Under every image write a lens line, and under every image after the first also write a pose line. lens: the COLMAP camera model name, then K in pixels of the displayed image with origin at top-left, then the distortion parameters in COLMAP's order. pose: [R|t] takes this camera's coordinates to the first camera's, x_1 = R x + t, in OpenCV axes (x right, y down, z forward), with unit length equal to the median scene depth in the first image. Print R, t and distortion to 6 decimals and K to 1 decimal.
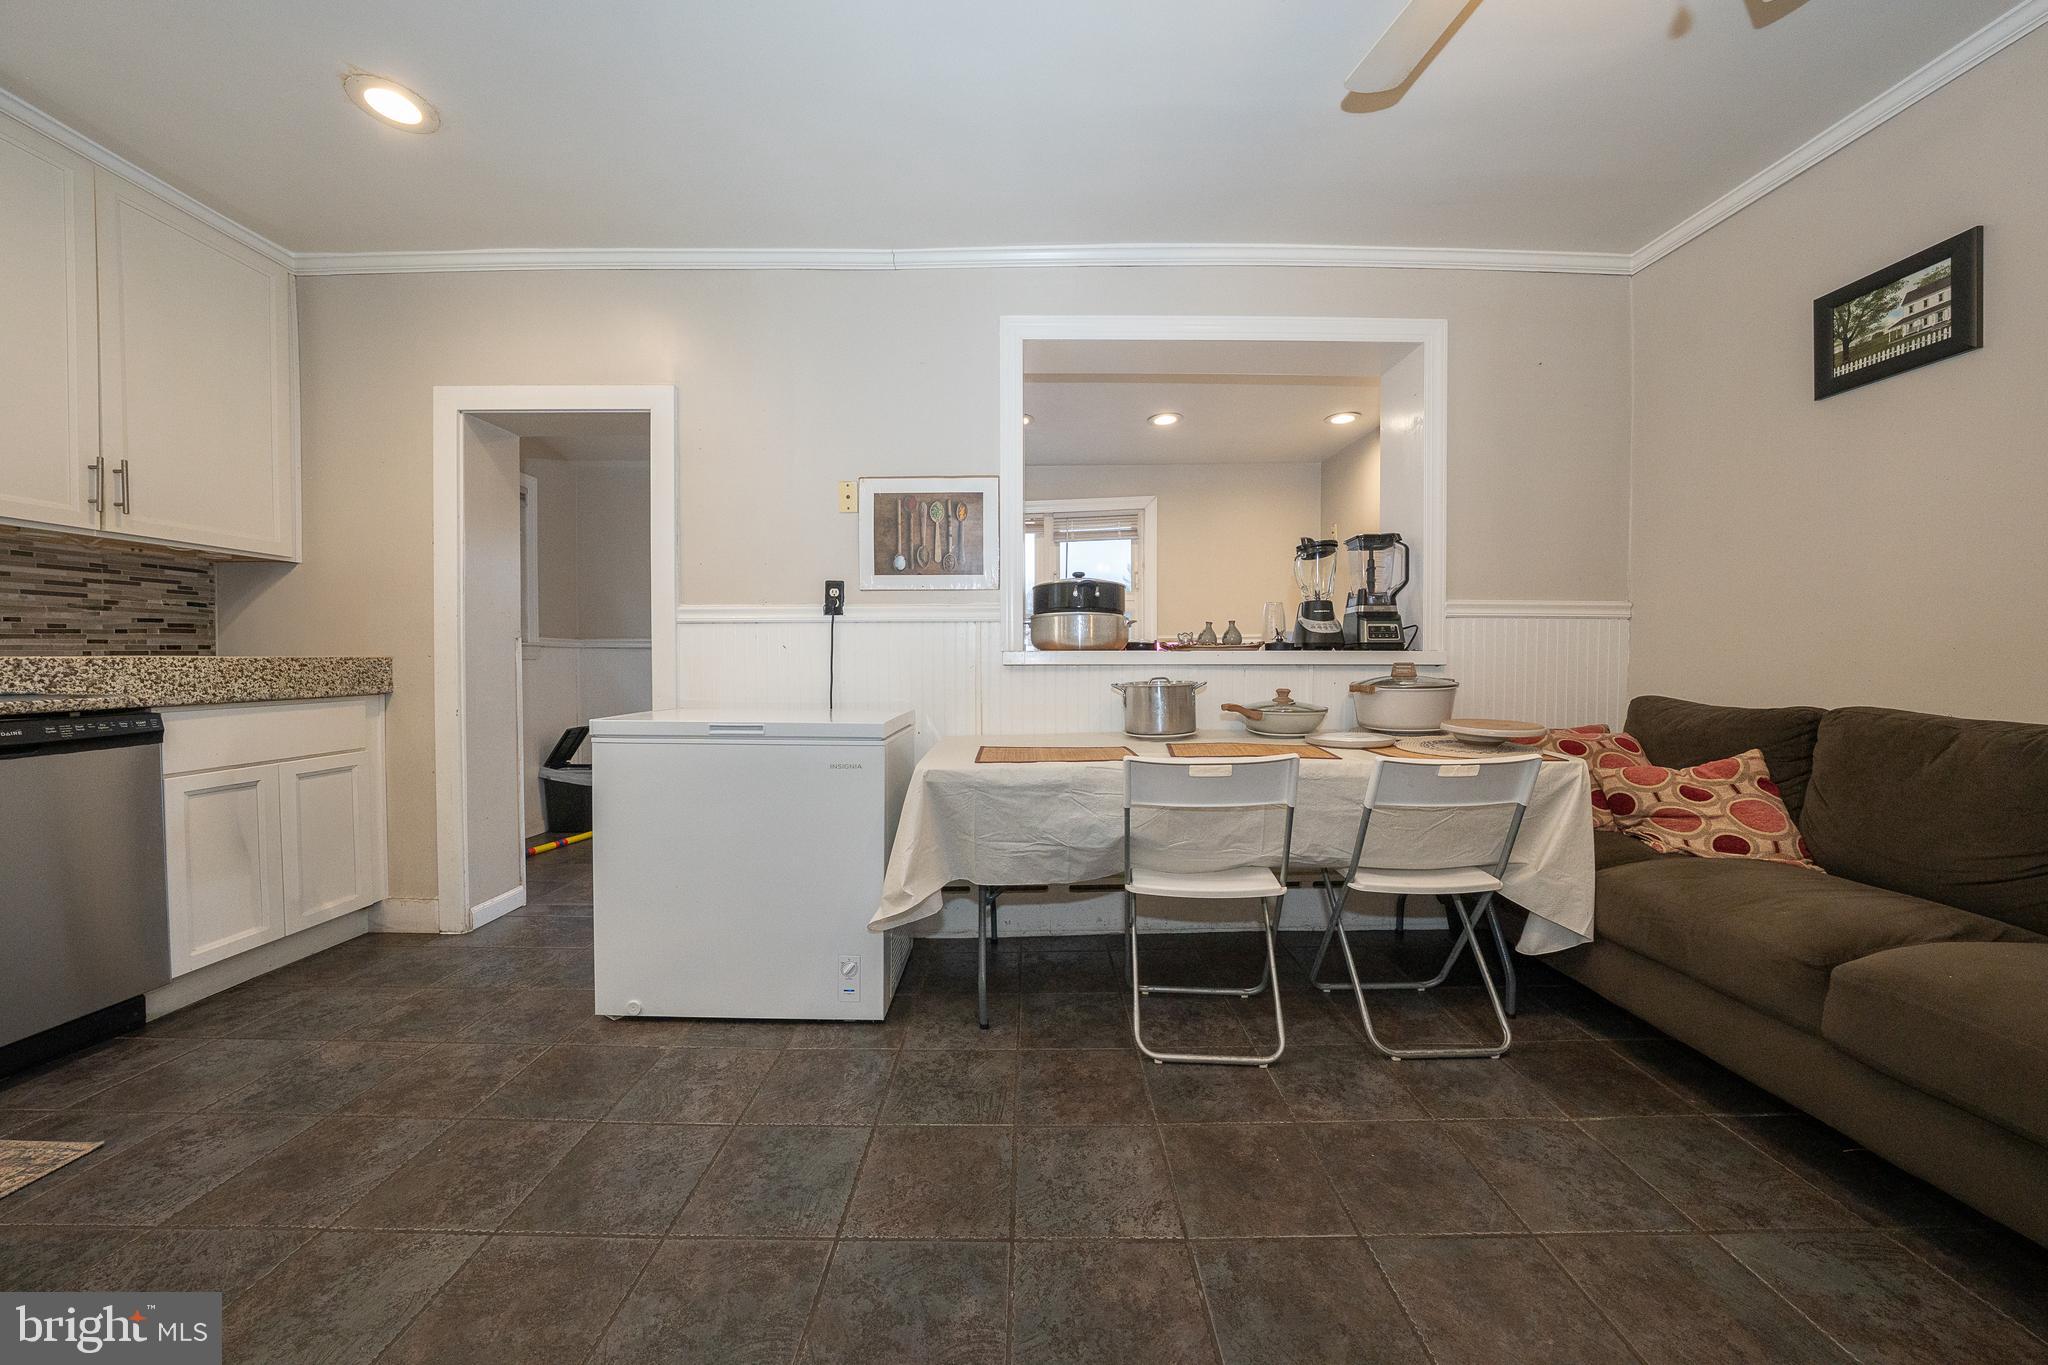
lens RADIAL K [[706.2, 0, 1032.8], [0, 706.2, 680.5], [0, 0, 1]] dist [-0.025348, 0.004607]
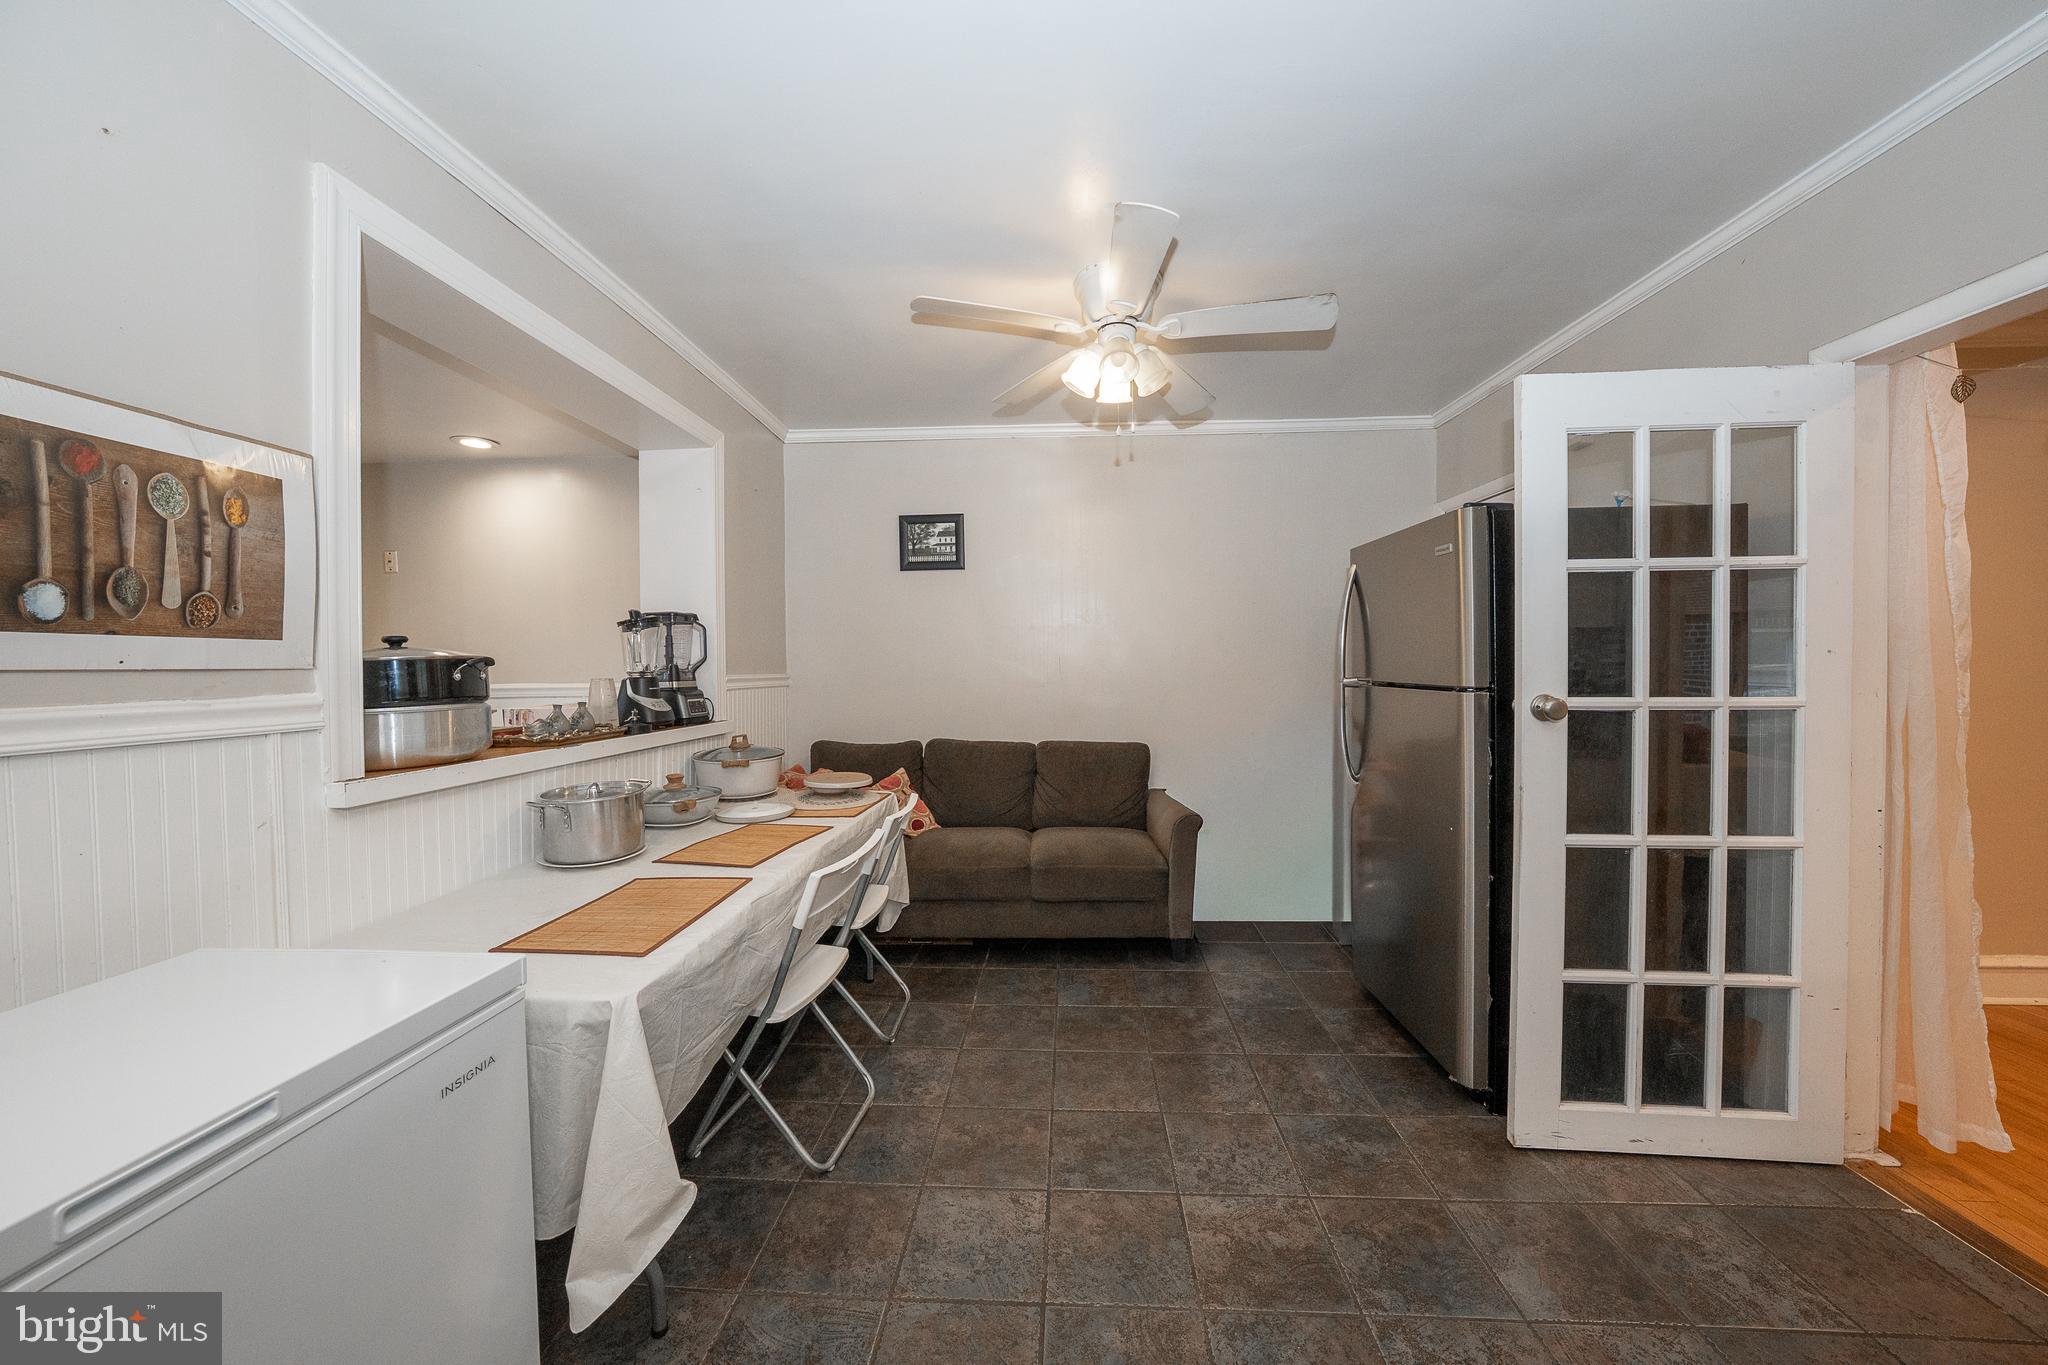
lens RADIAL K [[706.2, 0, 1029.7], [0, 706.2, 677.4], [0, 0, 1]] dist [-0.025348, 0.004607]
pose [[0.056270, -0.016150, 0.998285, -0.657565], [0.044738, 0.998906, 0.013638, -0.128836], [-0.997413, 0.043894, 0.056931, 0.531096]]
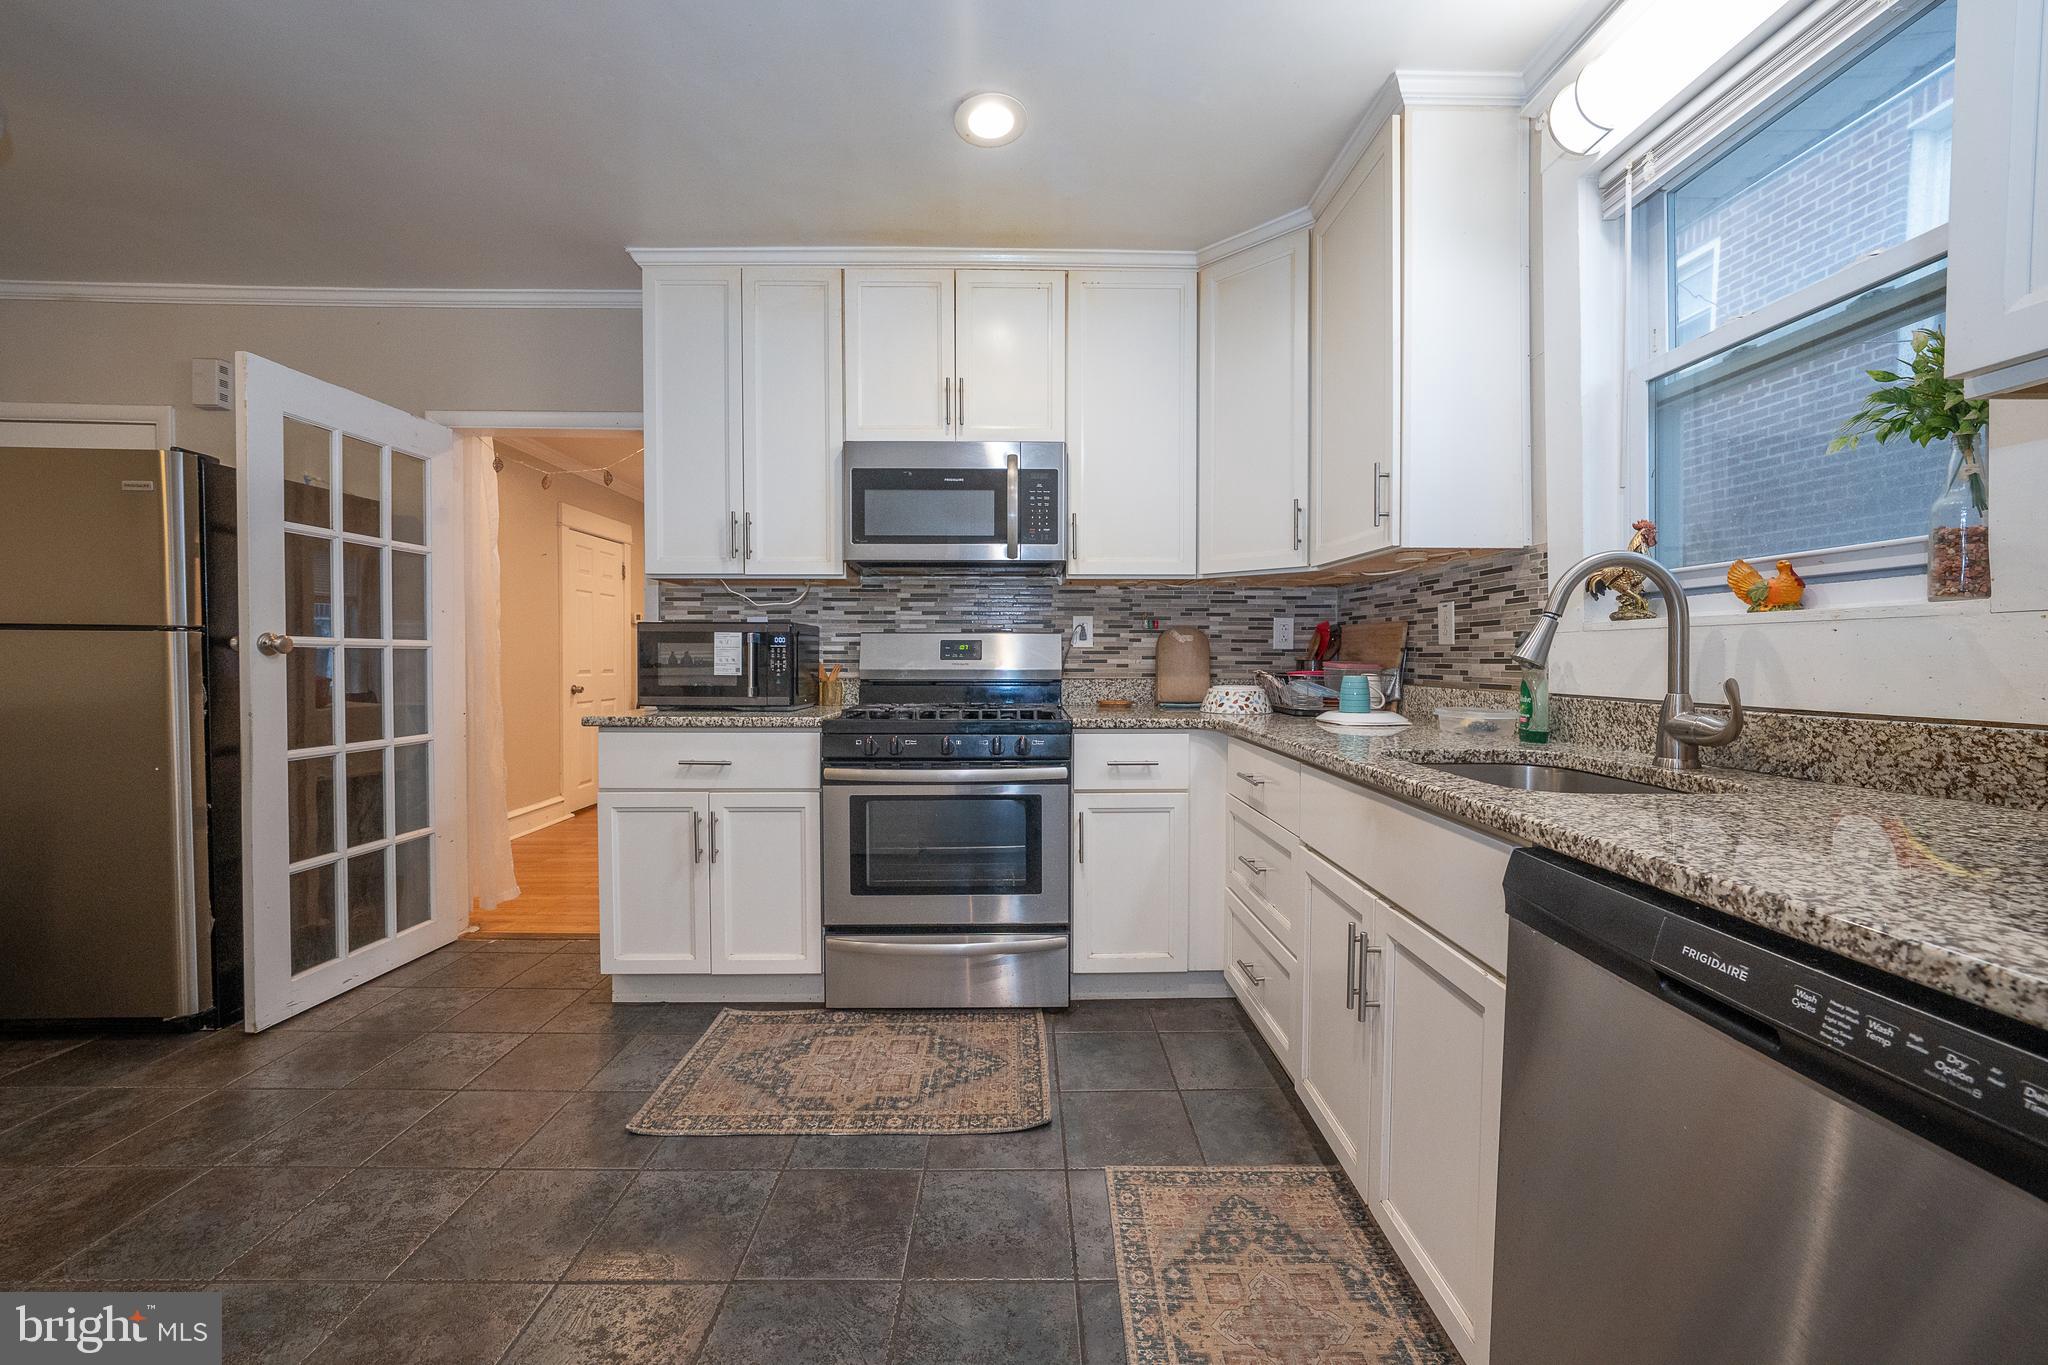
lens RADIAL K [[782.4, 0, 1023.3], [0, 782.4, 676.3], [0, 0, 1]] dist [-0.006294, 0.001288]
pose [[-0.999940, -0.002993, -0.010584, -0.834615], [-0.003615, 0.998237, 0.059239, -0.077742], [0.010388, 0.059274, -0.998188, 1.061758]]
